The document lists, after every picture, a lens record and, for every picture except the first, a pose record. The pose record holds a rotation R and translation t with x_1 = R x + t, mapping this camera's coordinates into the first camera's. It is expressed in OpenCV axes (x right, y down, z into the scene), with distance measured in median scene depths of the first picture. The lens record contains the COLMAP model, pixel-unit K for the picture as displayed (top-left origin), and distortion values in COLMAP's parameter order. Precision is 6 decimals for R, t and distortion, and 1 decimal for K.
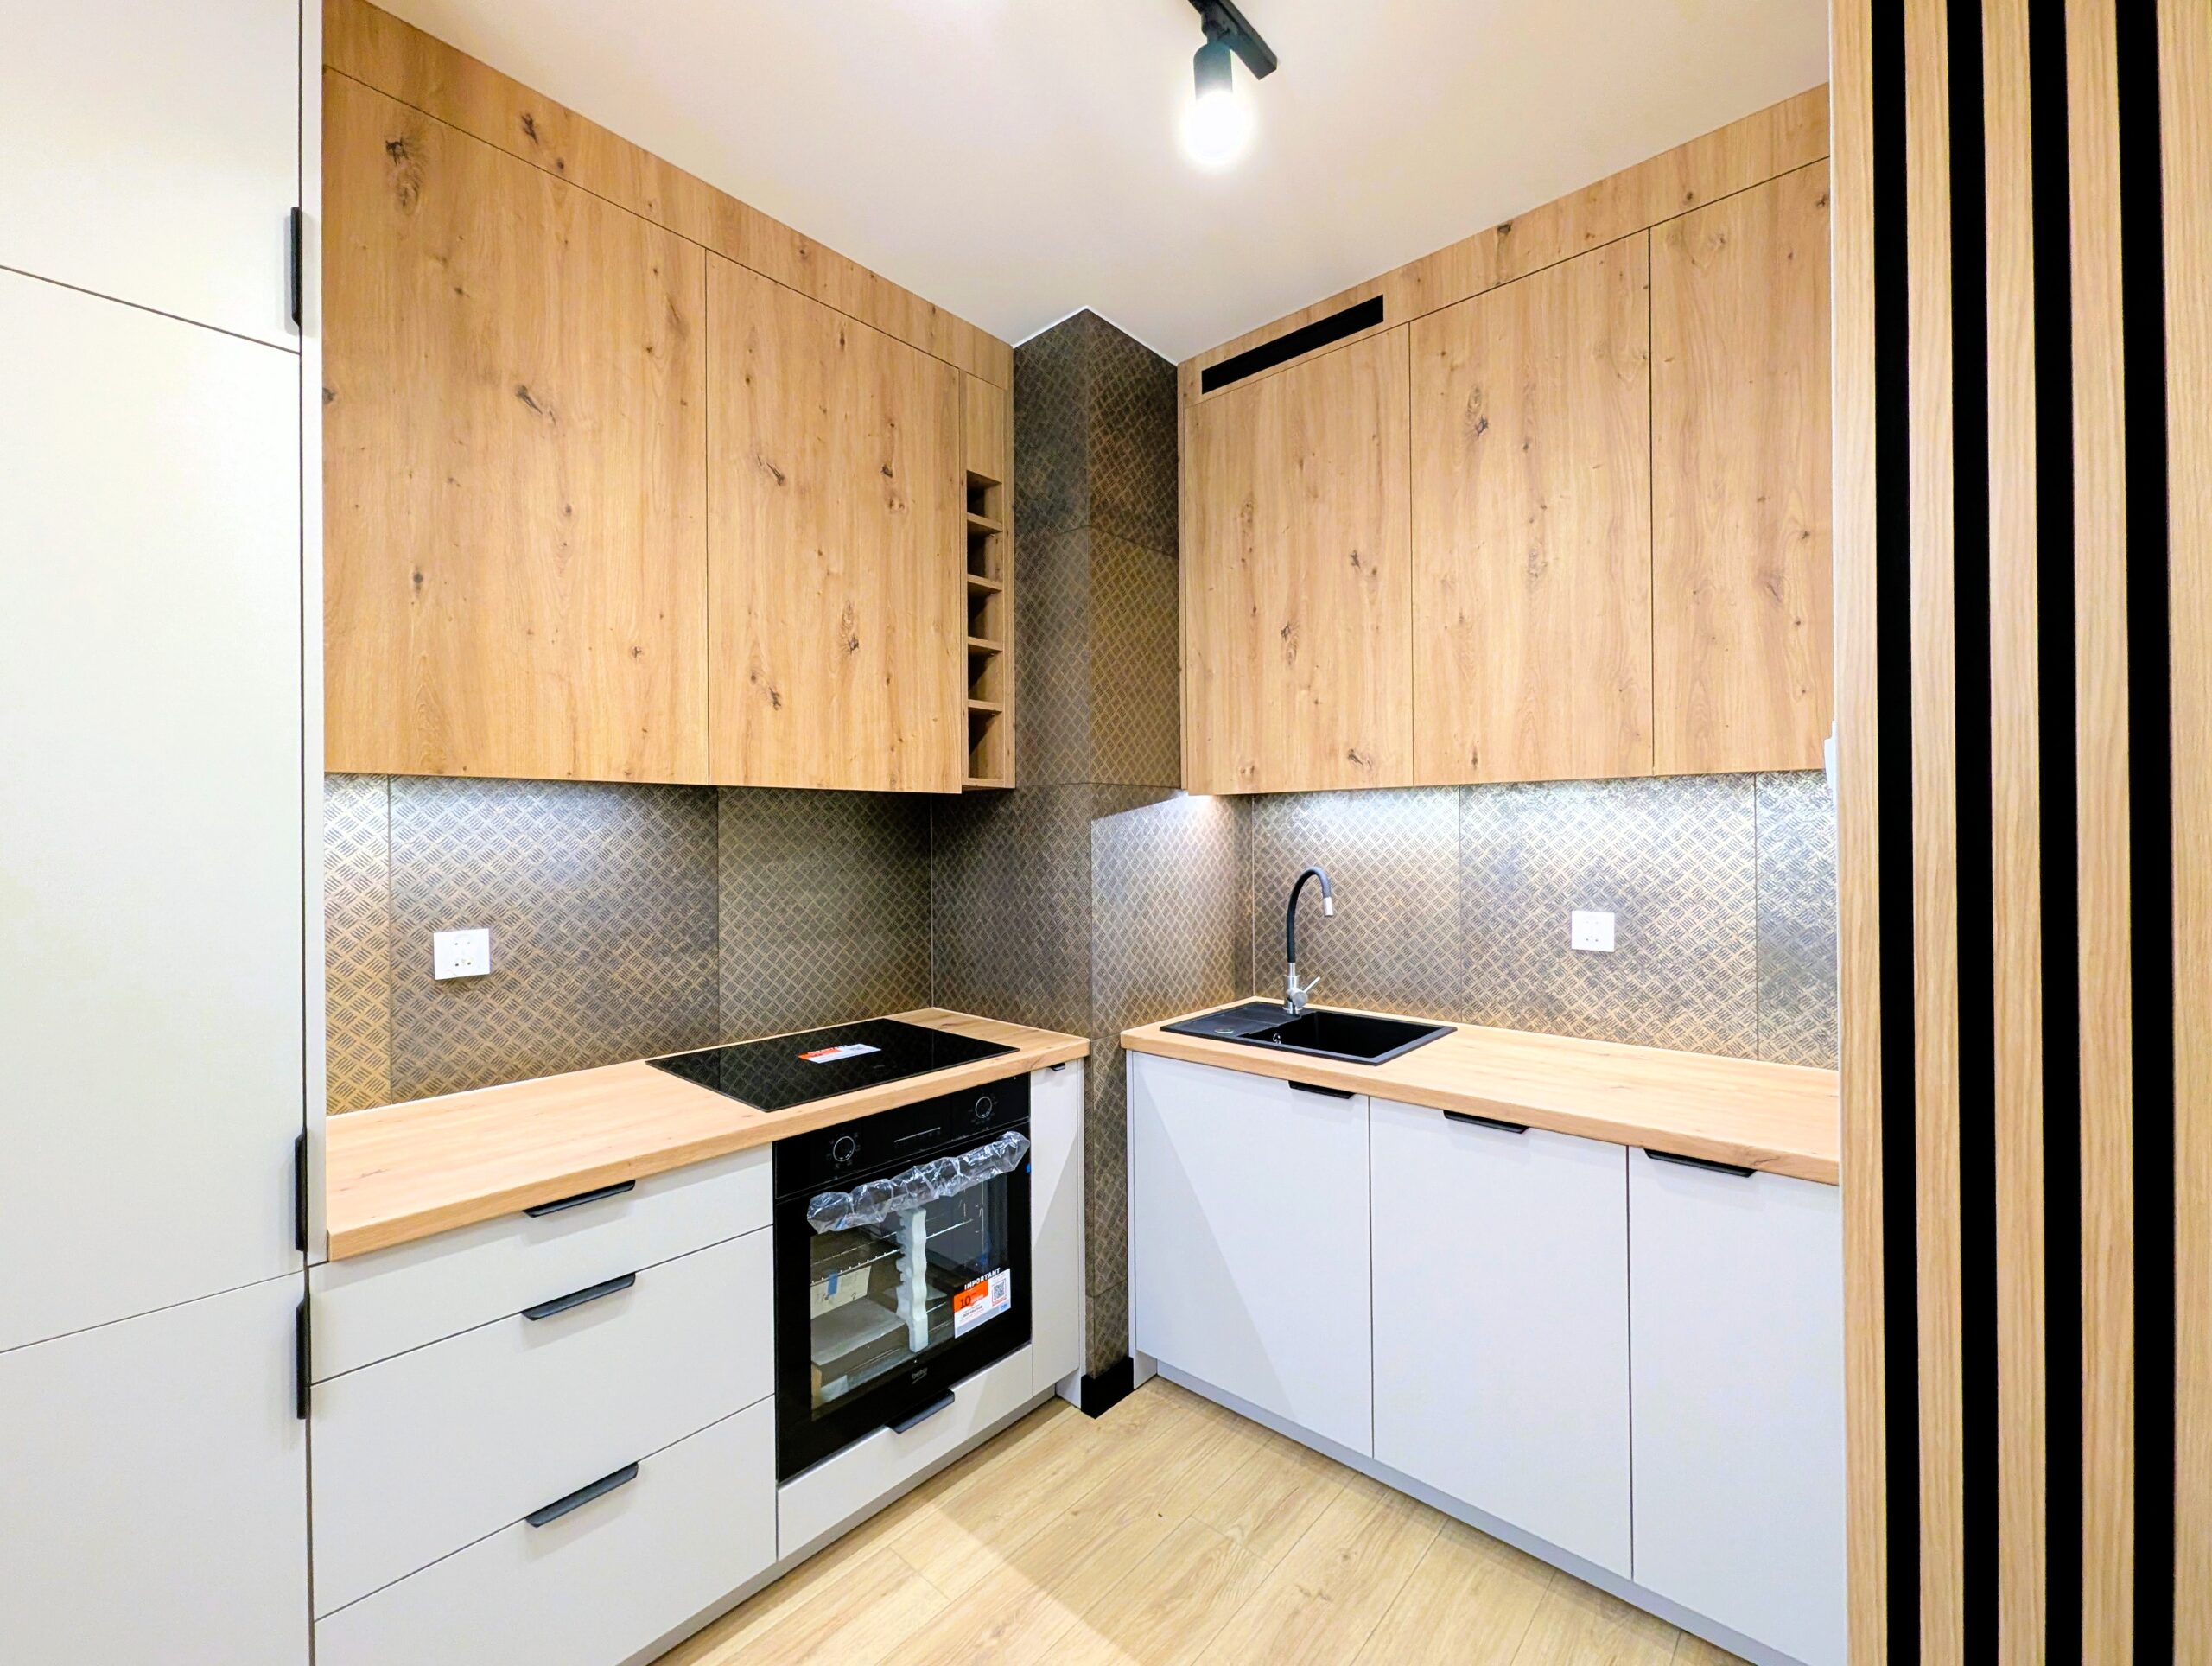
lens RADIAL K [[918.0, 0, 1107.1], [0, 918.0, 834.8], [0, 0, 1]] dist [0.002327, -0.001523]
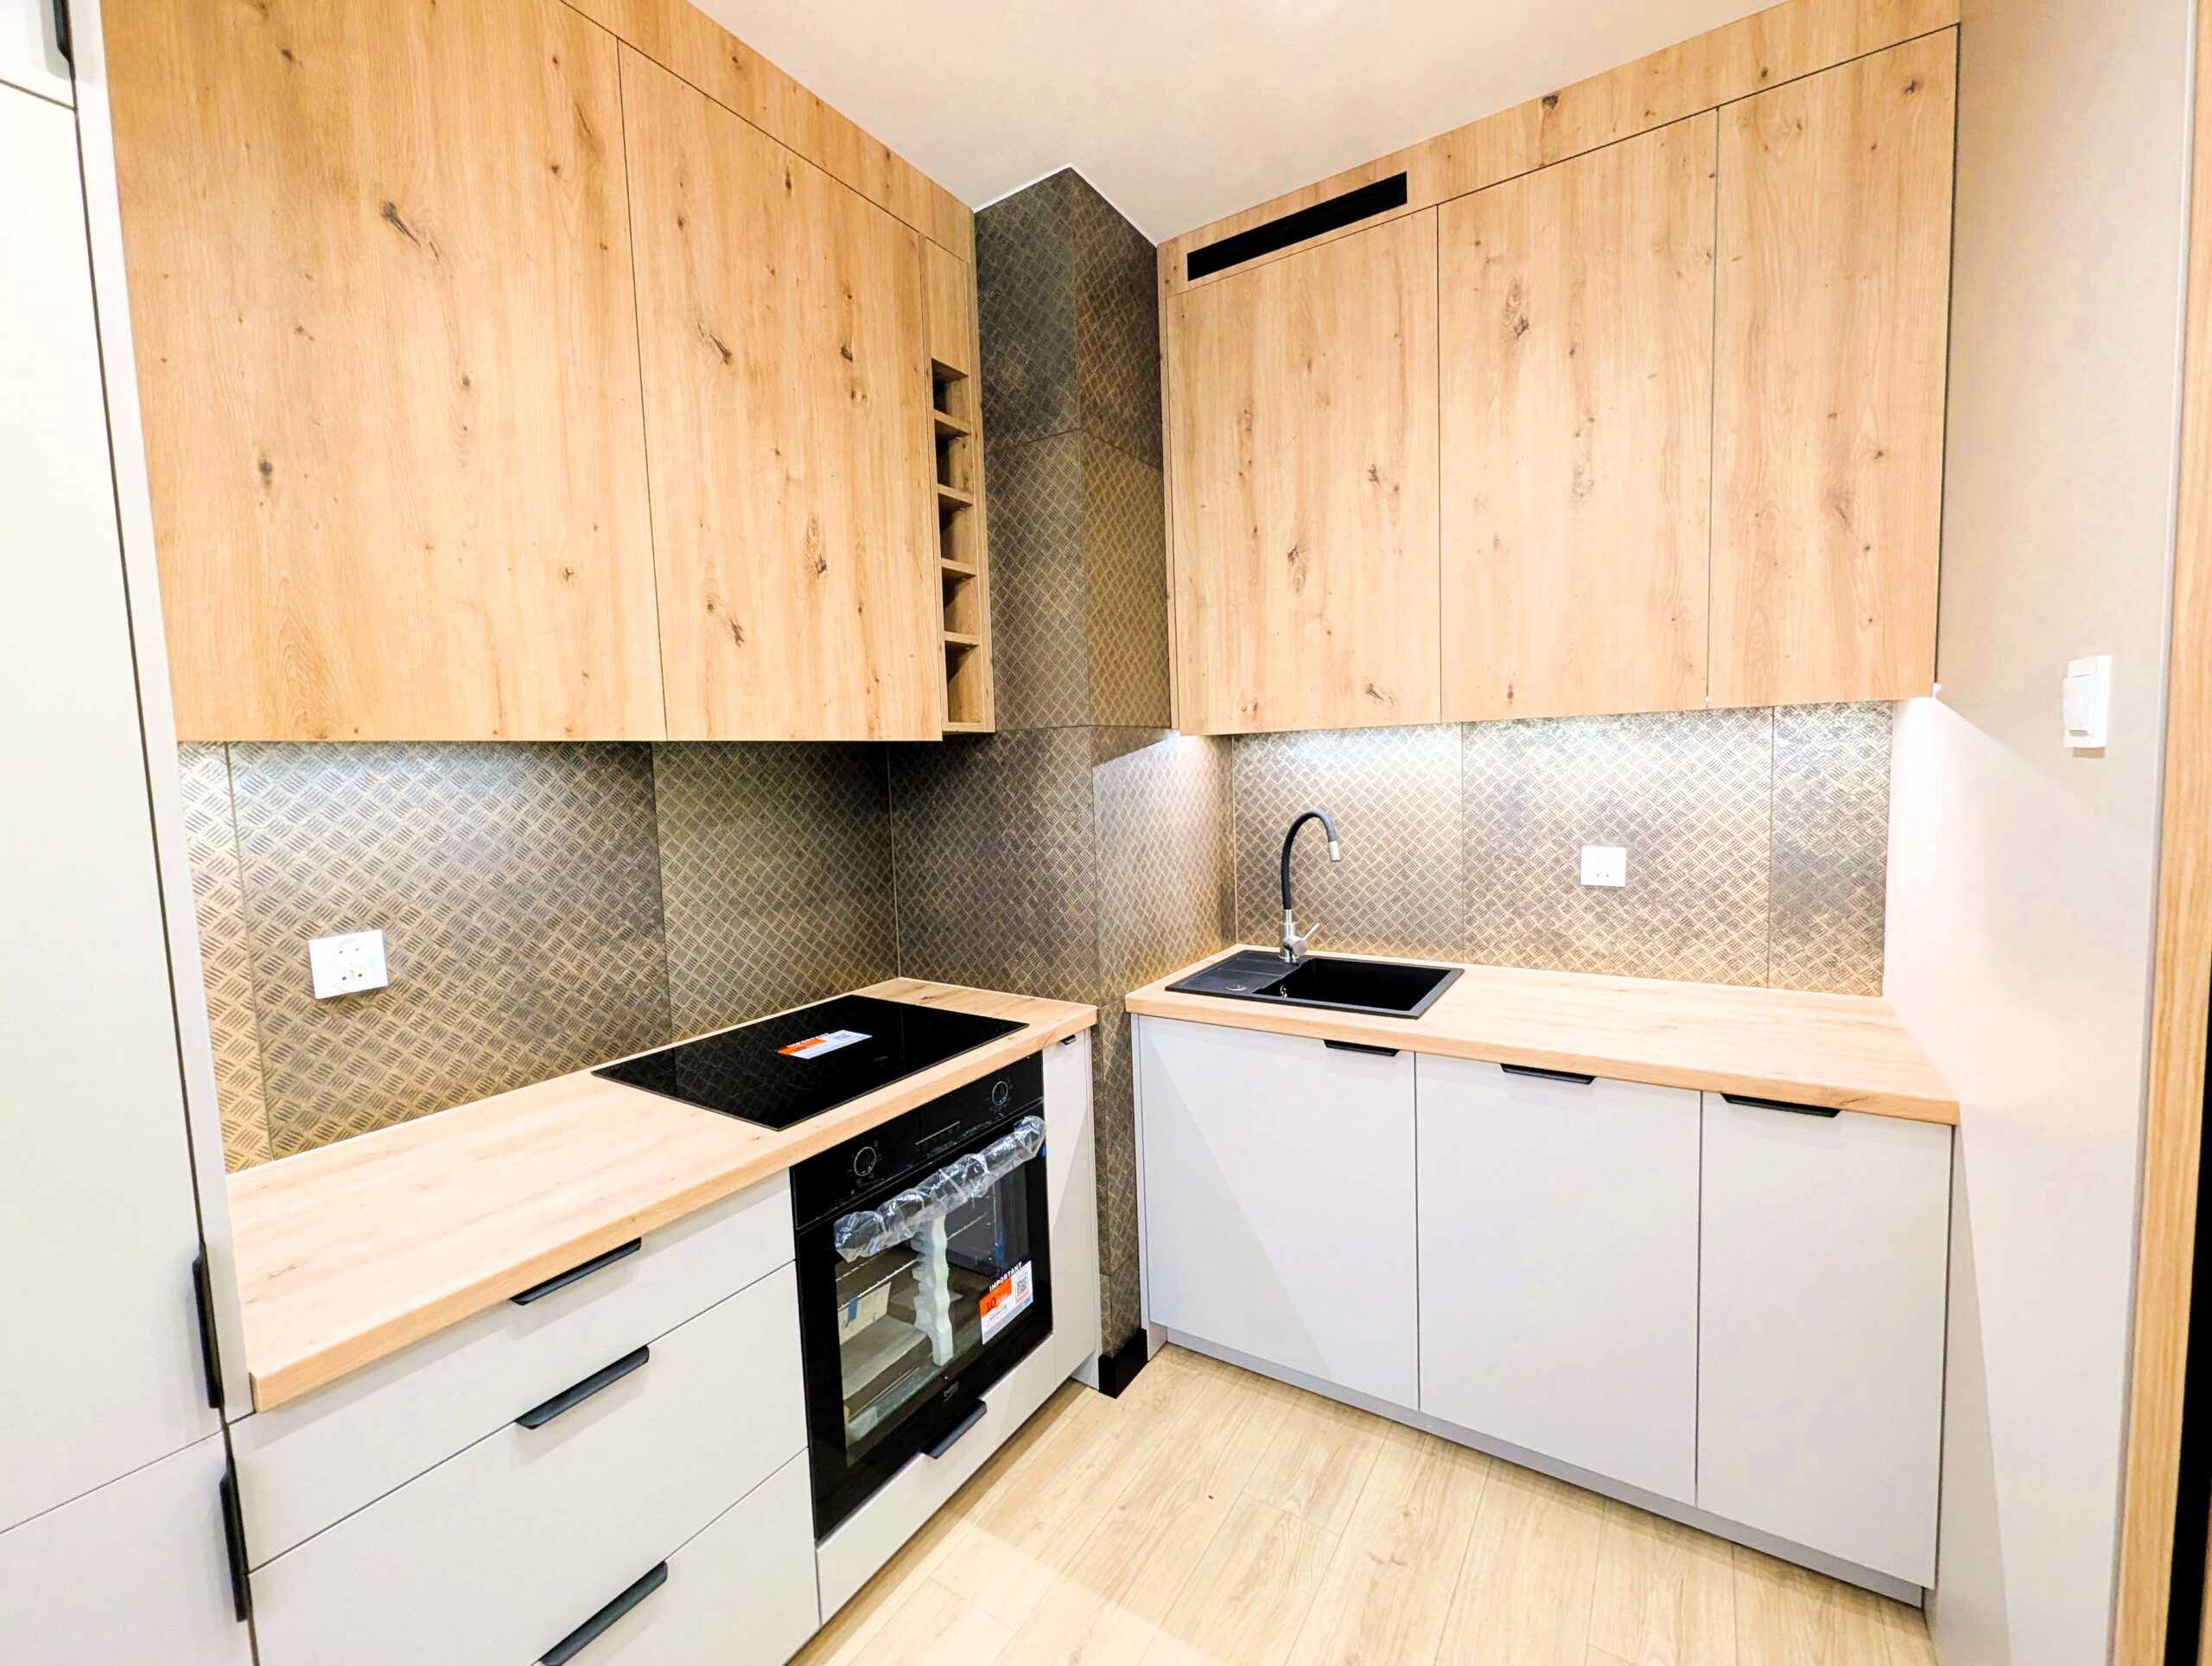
lens RADIAL K [[918.0, 0, 1111.1], [0, 918.0, 836.7], [0, 0, 1]] dist [0.002327, -0.001523]
pose [[0.987936, -0.038703, 0.149948, -0.166694], [0.026943, 0.996457, 0.079677, -0.023537], [-0.152501, -0.074676, 0.985478, 0.129334]]
